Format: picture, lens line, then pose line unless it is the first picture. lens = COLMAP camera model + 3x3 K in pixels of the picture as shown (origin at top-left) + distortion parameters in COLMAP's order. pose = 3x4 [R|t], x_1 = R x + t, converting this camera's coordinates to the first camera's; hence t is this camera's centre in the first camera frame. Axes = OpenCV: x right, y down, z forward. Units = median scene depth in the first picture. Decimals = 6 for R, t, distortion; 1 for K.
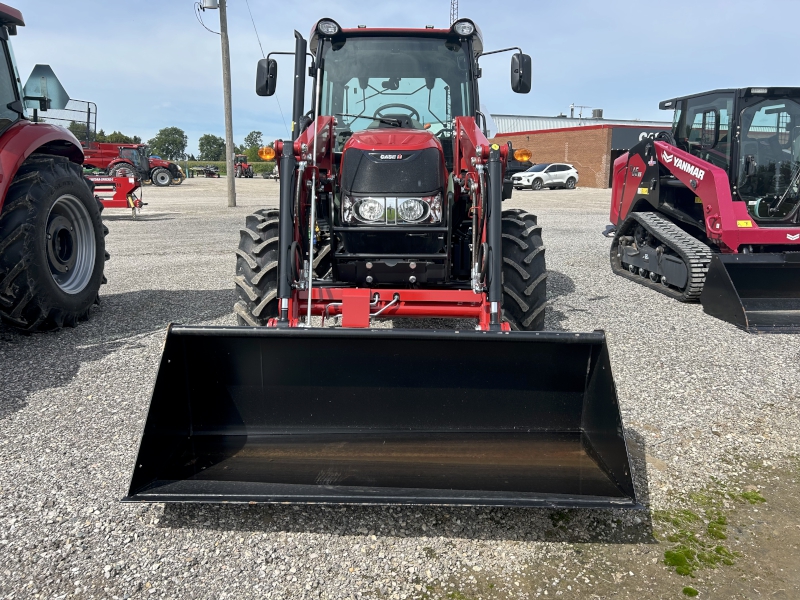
lens RADIAL K [[618.6, 0, 400.0], [0, 618.6, 300.0], [0, 0, 1]] dist [0.008376, 0.001593]
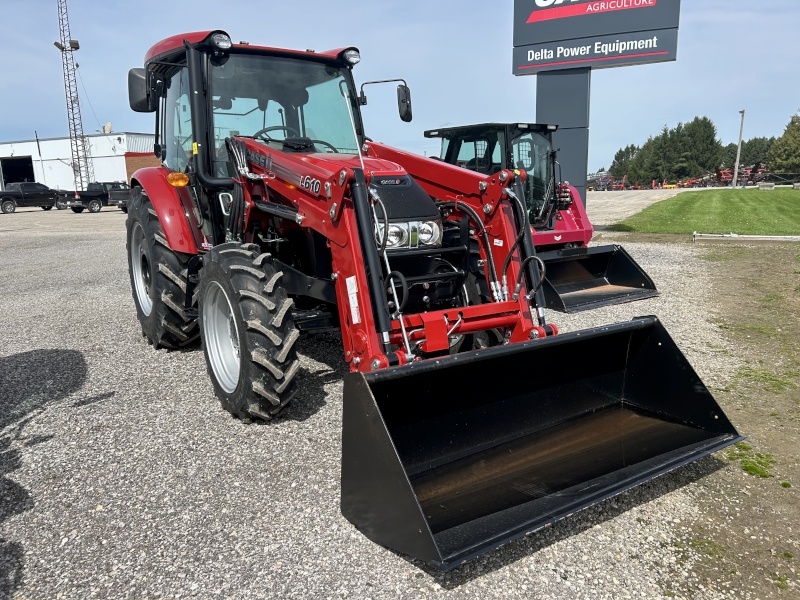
lens RADIAL K [[618.6, 0, 400.0], [0, 618.6, 300.0], [0, 0, 1]] dist [0.008376, 0.001593]
pose [[0.822999, -0.120150, 0.555191, -0.430959], [0.136981, 0.990509, 0.011301, -0.036530], [-0.551279, 0.066750, 0.831646, 0.121156]]
